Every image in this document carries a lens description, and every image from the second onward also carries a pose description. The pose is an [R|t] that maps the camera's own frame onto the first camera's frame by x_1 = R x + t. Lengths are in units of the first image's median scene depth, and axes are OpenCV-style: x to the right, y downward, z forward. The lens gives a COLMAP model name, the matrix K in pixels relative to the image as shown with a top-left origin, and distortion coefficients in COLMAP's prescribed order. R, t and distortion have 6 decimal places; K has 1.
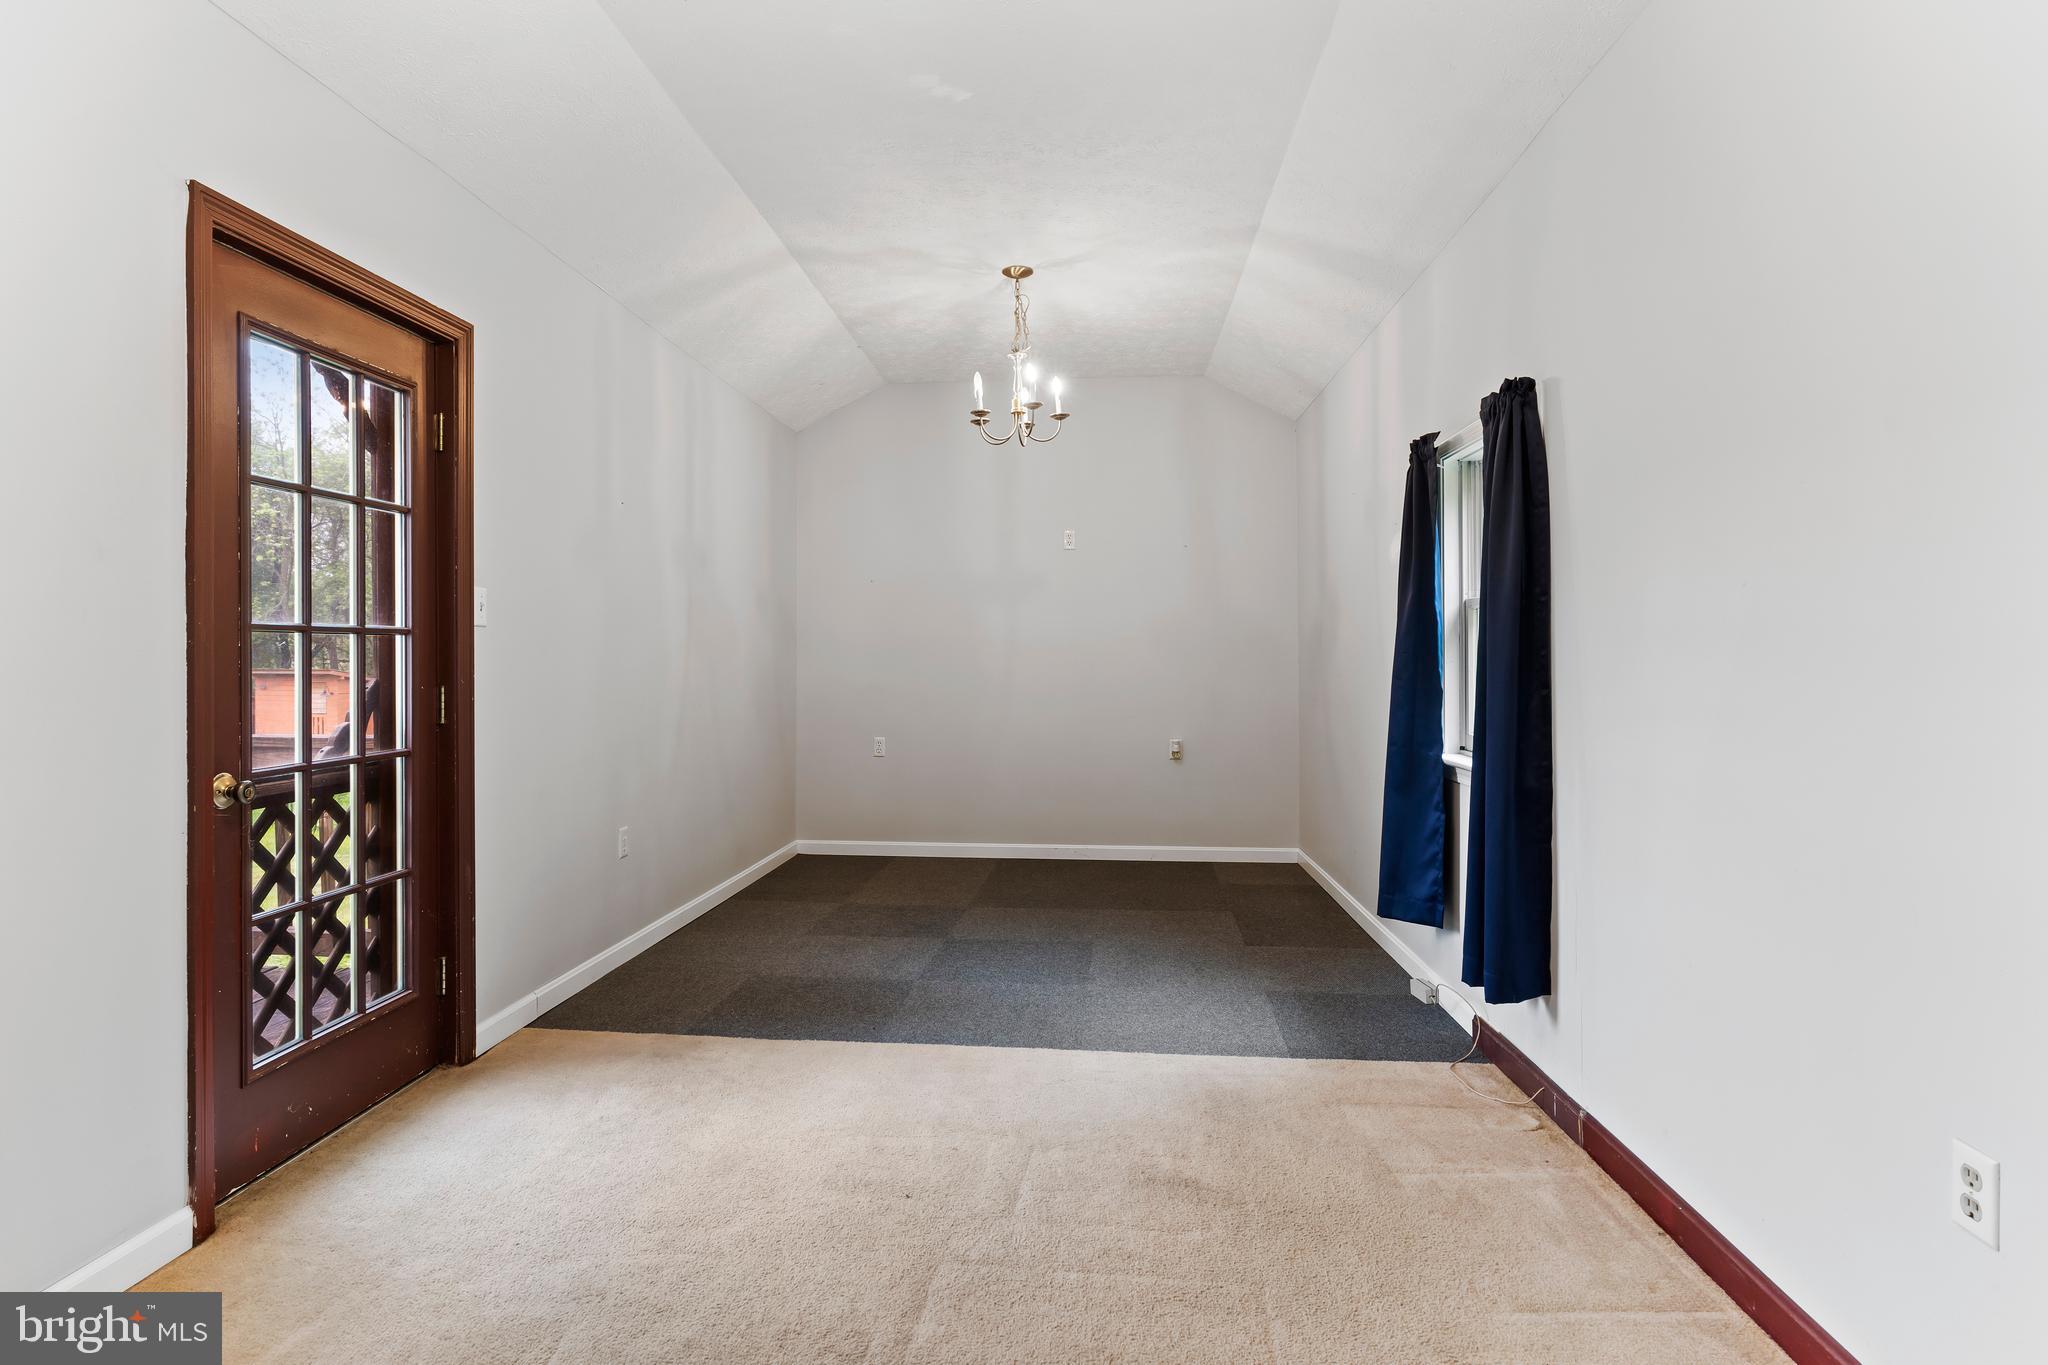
lens RADIAL K [[1047.7, 0, 1020.5], [0, 1047.7, 668.6], [0, 0, 1]] dist [-0.009679, 0.008018]
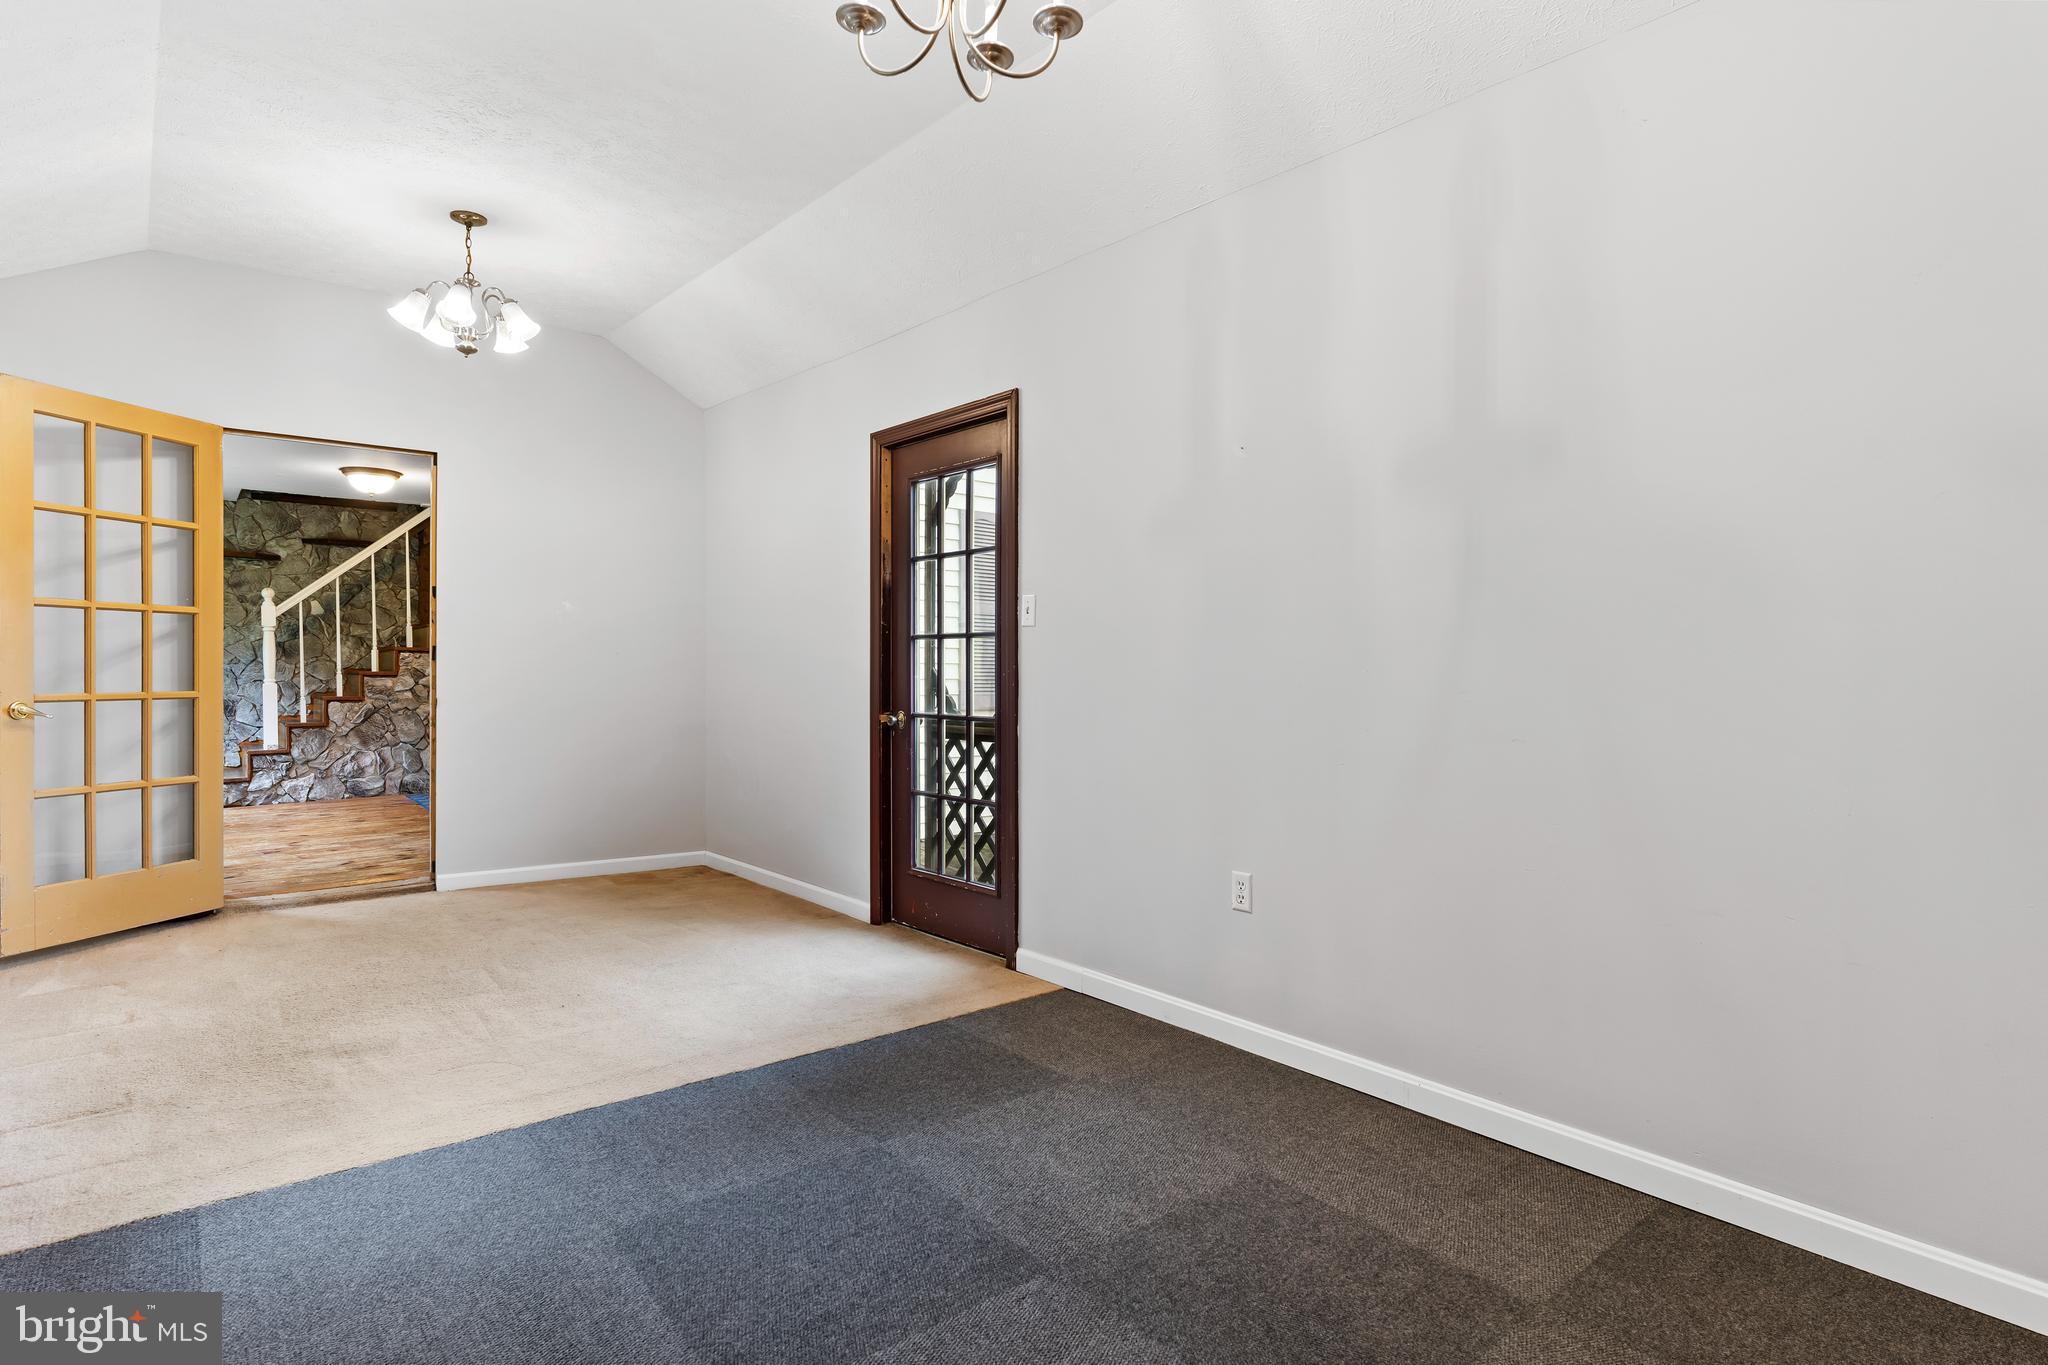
lens RADIAL K [[1047.7, 0, 1016.8], [0, 1047.7, 685.4], [0, 0, 1]] dist [-0.009679, 0.008018]
pose [[-0.708015, 0.005735, -0.706175, 0.362155], [-0.012365, 0.999713, 0.020516, 0.004225], [0.706090, 0.023258, -0.707740, 1.877104]]
